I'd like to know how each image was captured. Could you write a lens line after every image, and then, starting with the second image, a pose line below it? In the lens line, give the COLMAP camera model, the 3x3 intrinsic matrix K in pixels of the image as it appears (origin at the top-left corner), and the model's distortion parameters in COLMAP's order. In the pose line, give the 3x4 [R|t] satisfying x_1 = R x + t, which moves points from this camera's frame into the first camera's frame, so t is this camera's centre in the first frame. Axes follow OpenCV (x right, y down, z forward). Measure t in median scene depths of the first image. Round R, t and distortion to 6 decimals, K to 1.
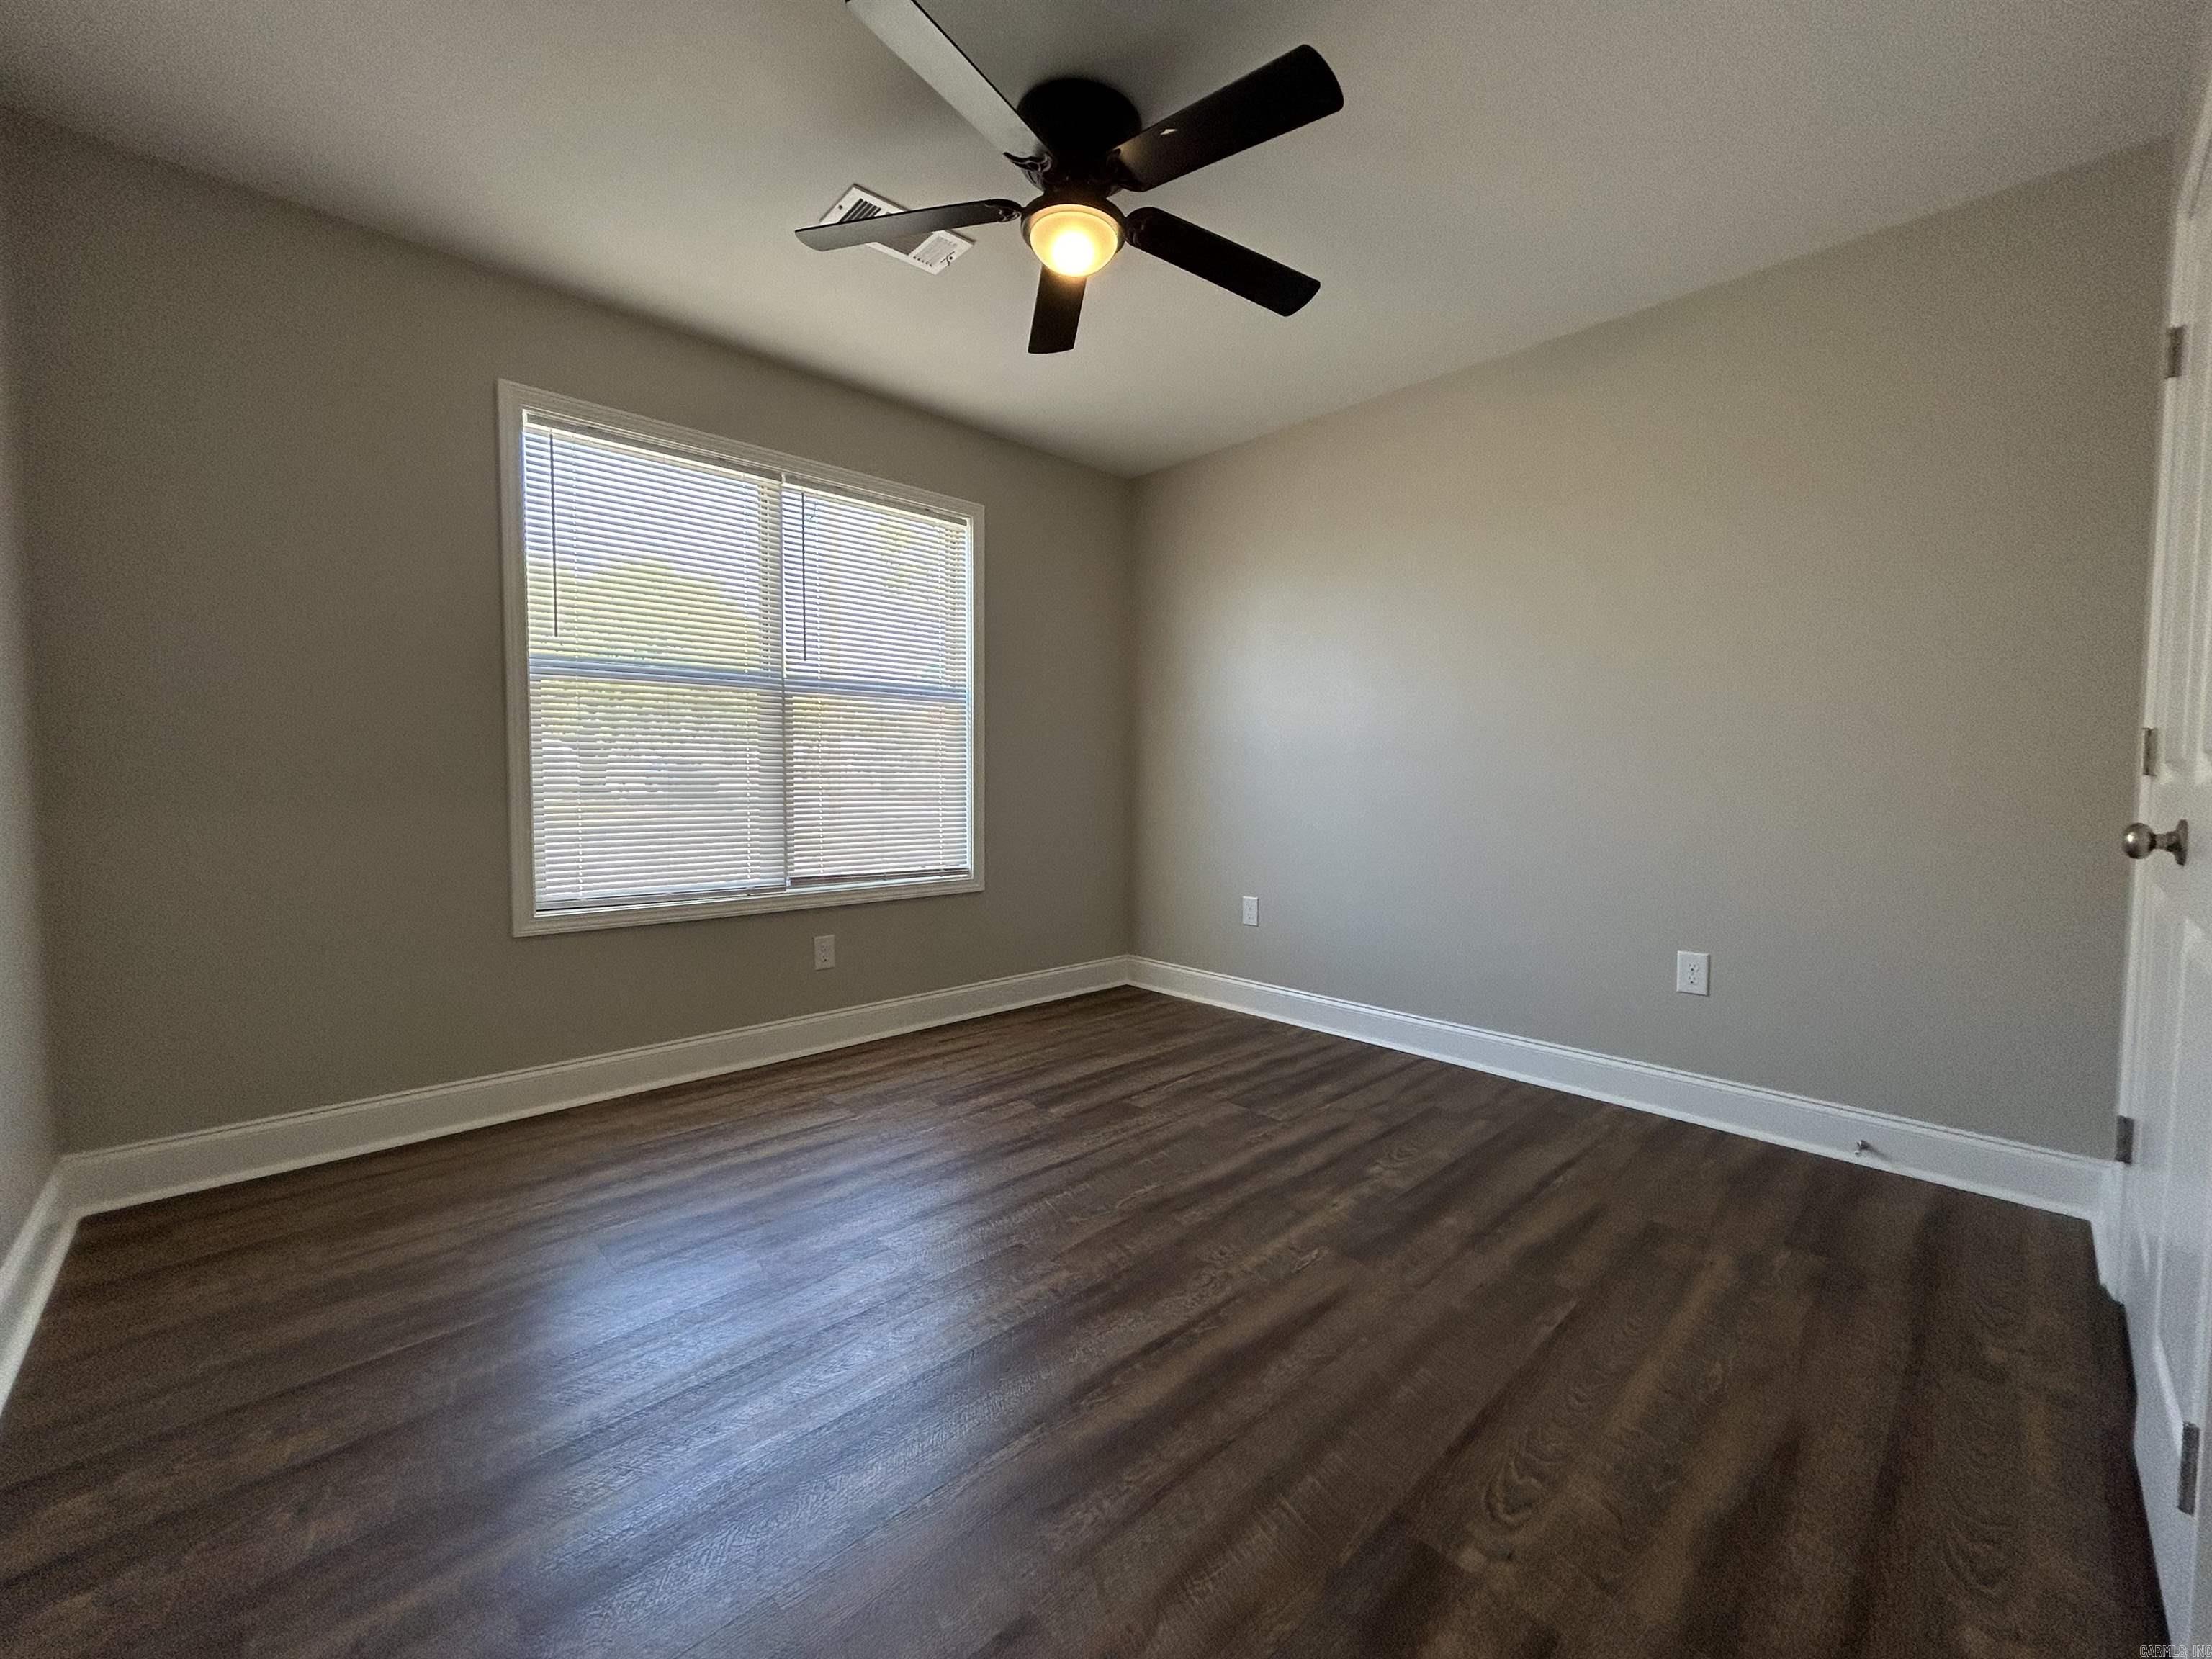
lens RADIAL K [[887.3, 0, 1103.4], [0, 887.3, 826.2], [0, 0, 1]] dist [0.001625, -0.001990]
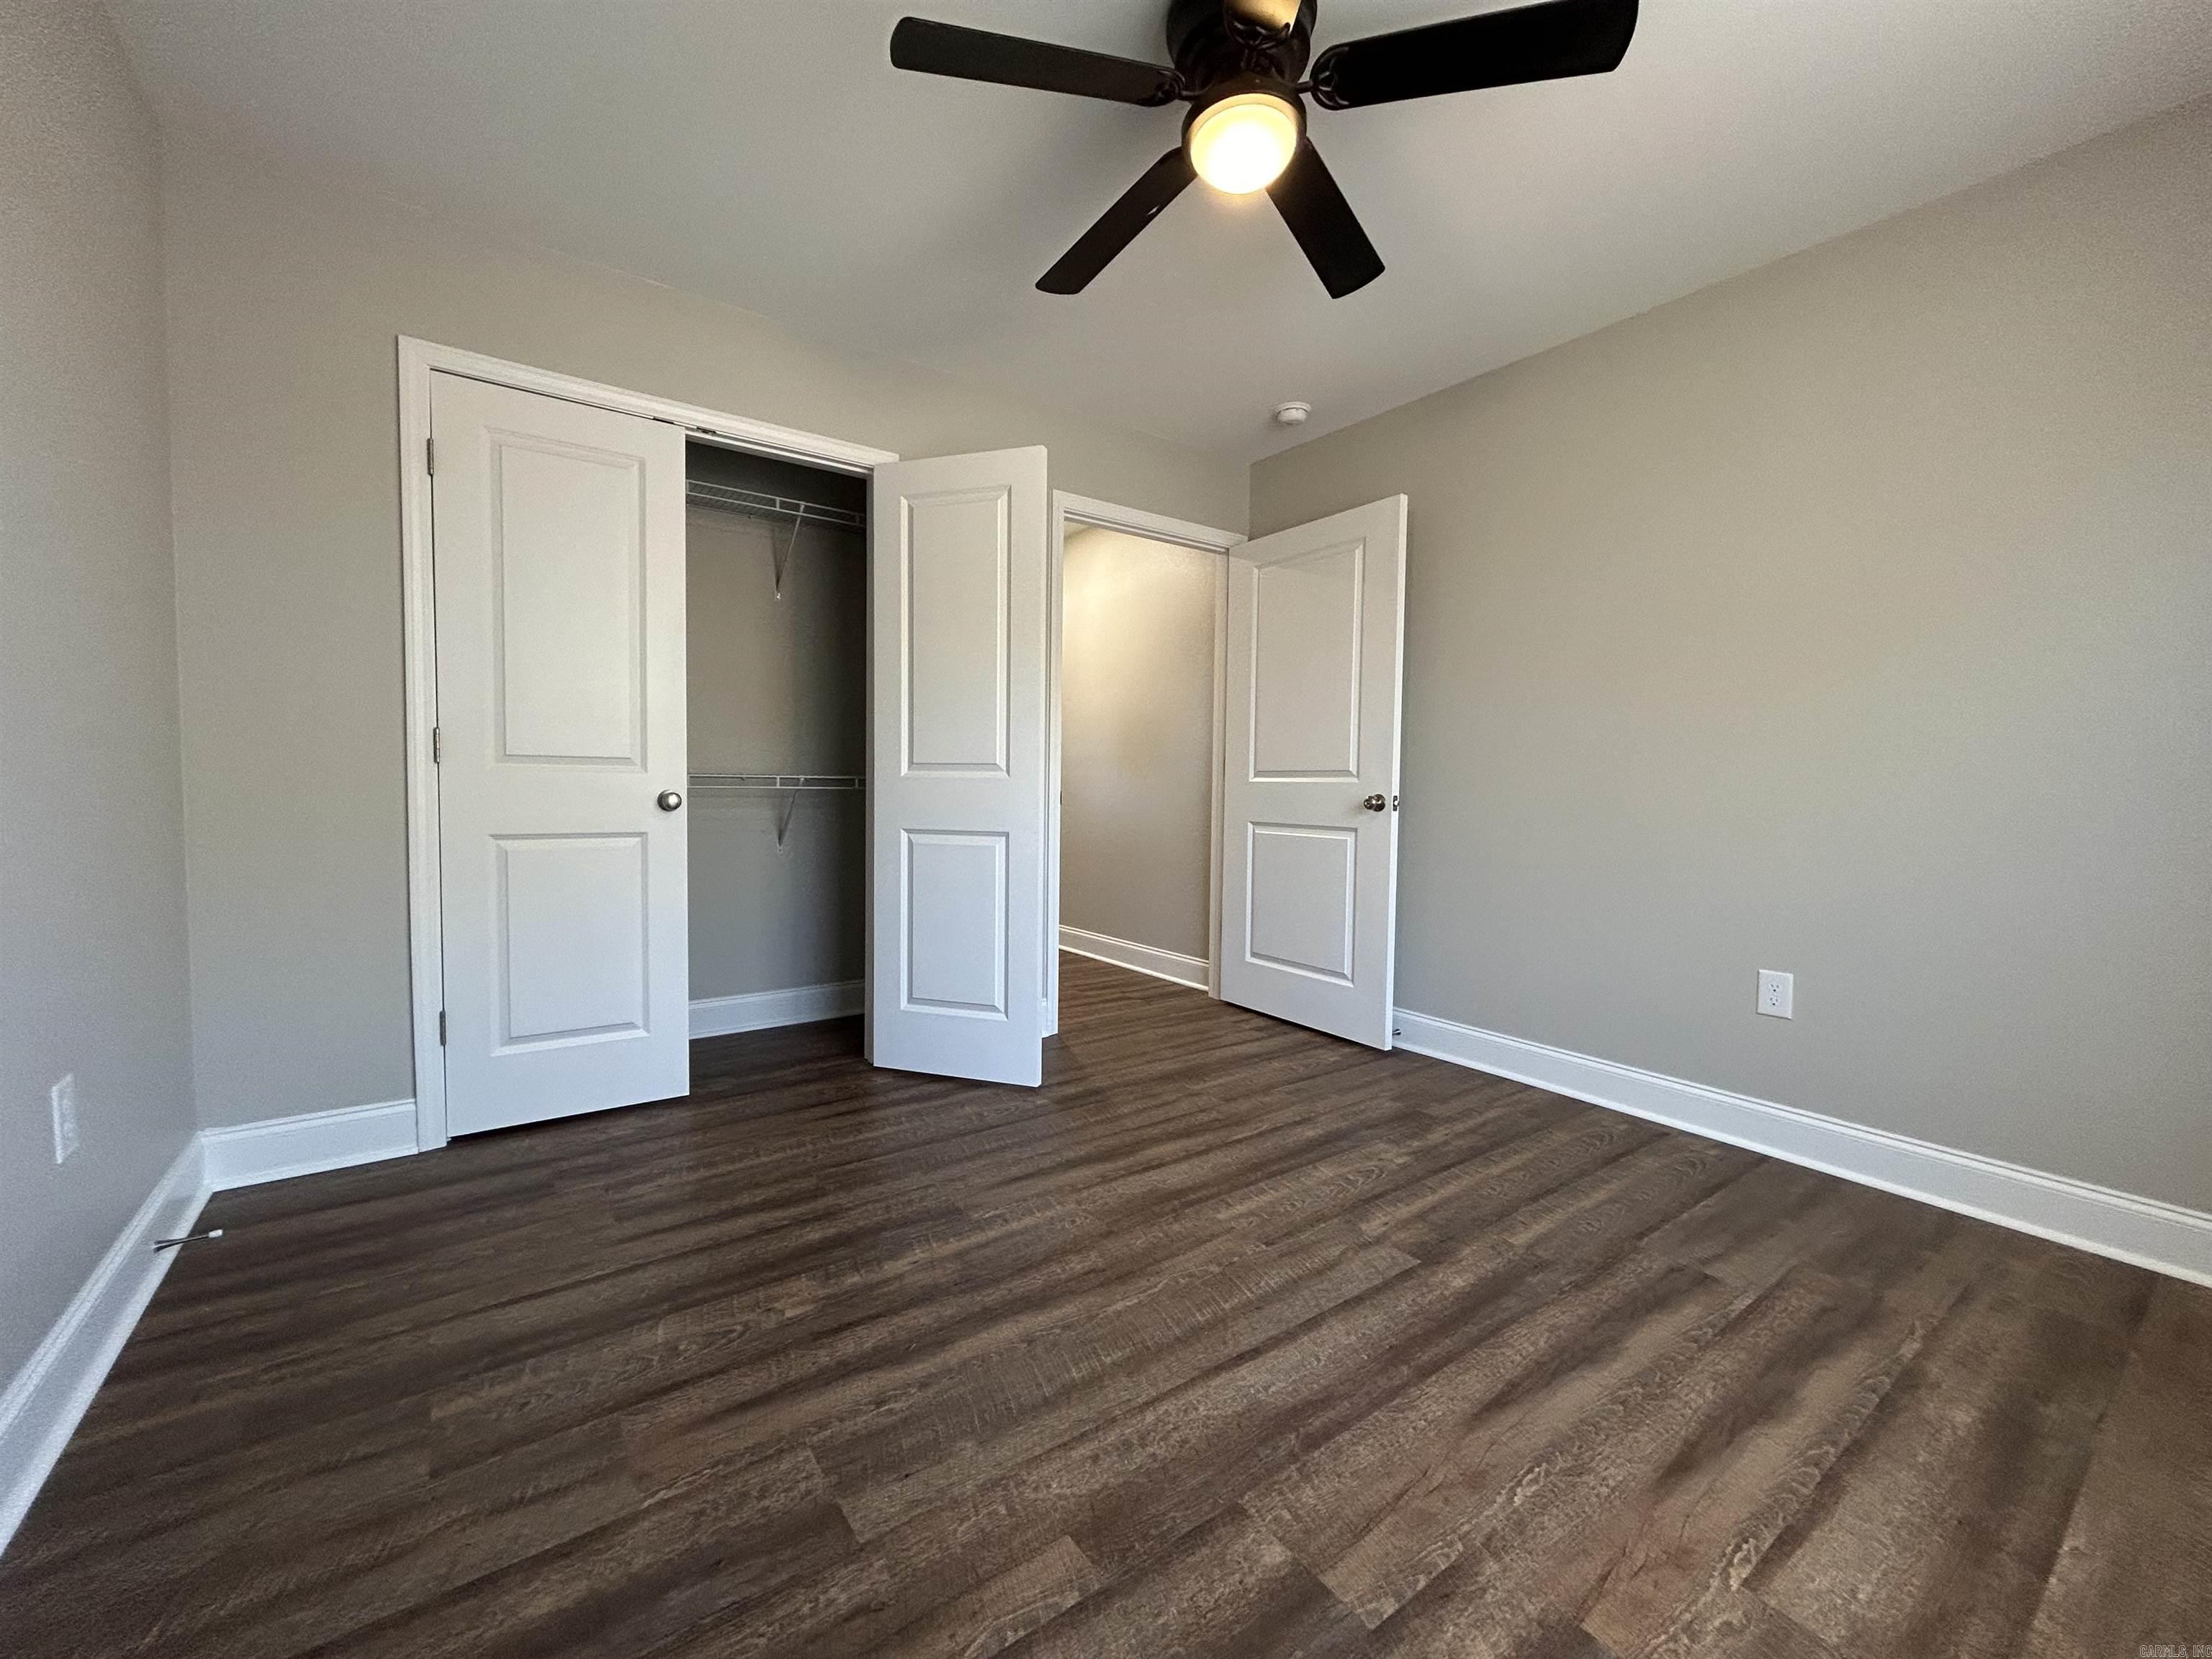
lens RADIAL K [[887.3, 0, 1103.4], [0, 887.3, 826.2], [0, 0, 1]] dist [0.001625, -0.001990]
pose [[-0.990999, -0.031461, 0.130117, -0.023751], [-0.019254, 0.995384, 0.094025, -0.084599], [-0.132475, 0.090673, -0.987030, 1.796417]]
